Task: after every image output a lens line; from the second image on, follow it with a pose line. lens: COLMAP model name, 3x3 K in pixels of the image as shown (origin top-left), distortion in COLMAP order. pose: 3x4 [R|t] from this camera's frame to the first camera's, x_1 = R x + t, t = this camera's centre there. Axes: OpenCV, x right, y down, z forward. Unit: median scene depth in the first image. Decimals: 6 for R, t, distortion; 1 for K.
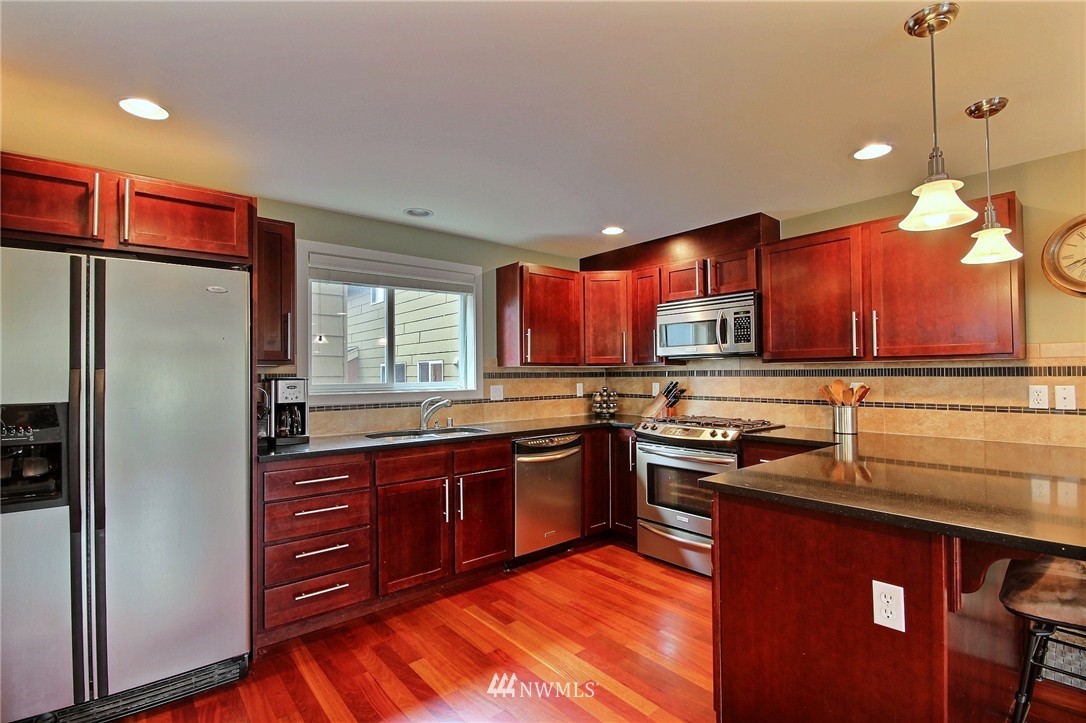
lens RADIAL K [[505.2, 0, 546.6], [0, 505.2, 365.2], [0, 0, 1]] dist [-0.000839, 0.000037]
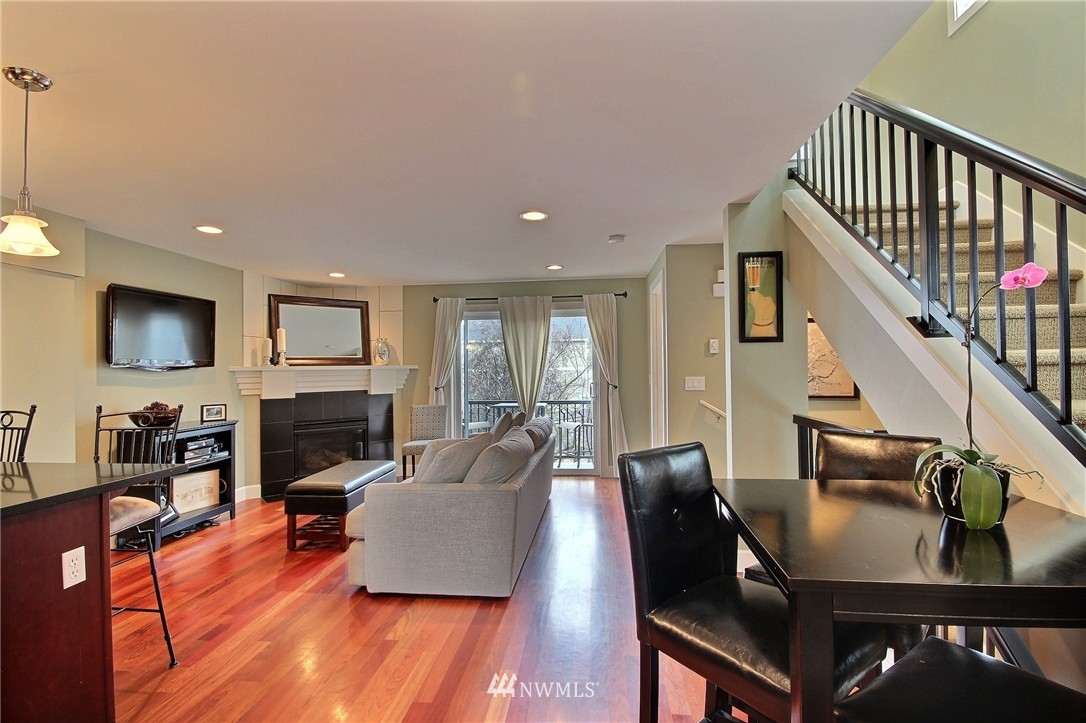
lens RADIAL K [[505.2, 0, 546.6], [0, 505.2, 365.2], [0, 0, 1]] dist [-0.000839, 0.000037]
pose [[-0.696098, 0.024567, 0.717527, -0.441829], [0.011575, 0.999668, -0.022998, 0.013586], [-0.717854, -0.007703, -0.696151, 0.455801]]
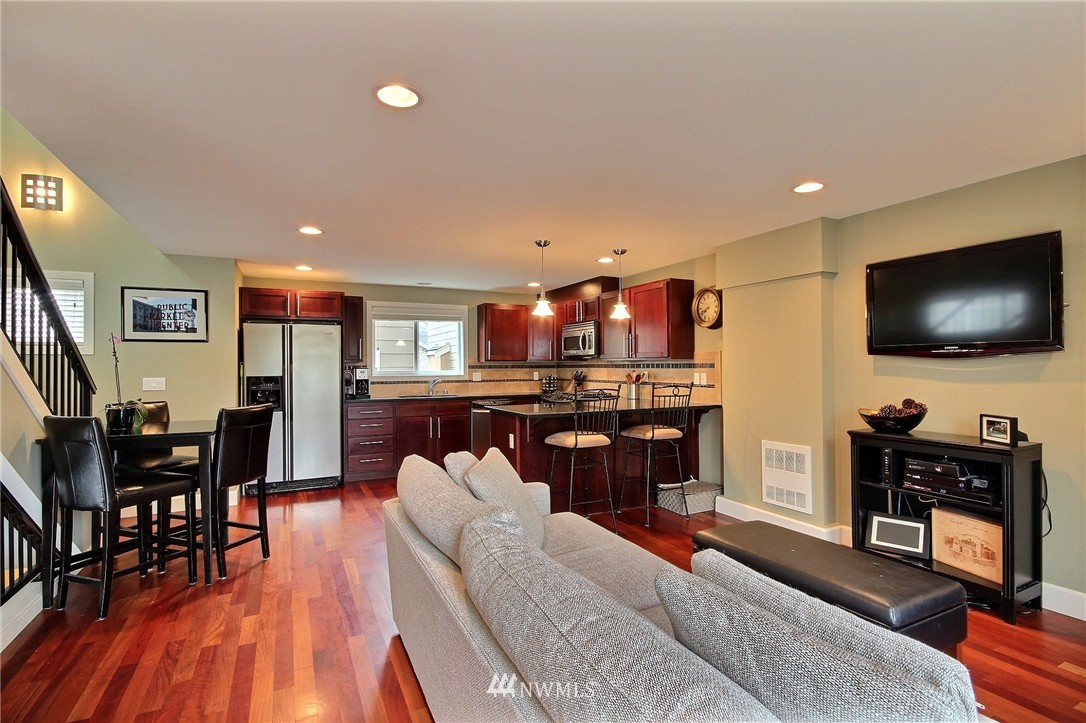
lens RADIAL K [[520.6, 0, 539.8], [0, 520.6, 363.5], [0, 0, 1]] dist [0.000002, 0.000382]
pose [[0.970995, 0.001668, -0.239095, 0.669394], [0.001551, 0.999911, 0.013274, -0.018880], [0.239096, -0.013260, 0.970905, -0.859938]]
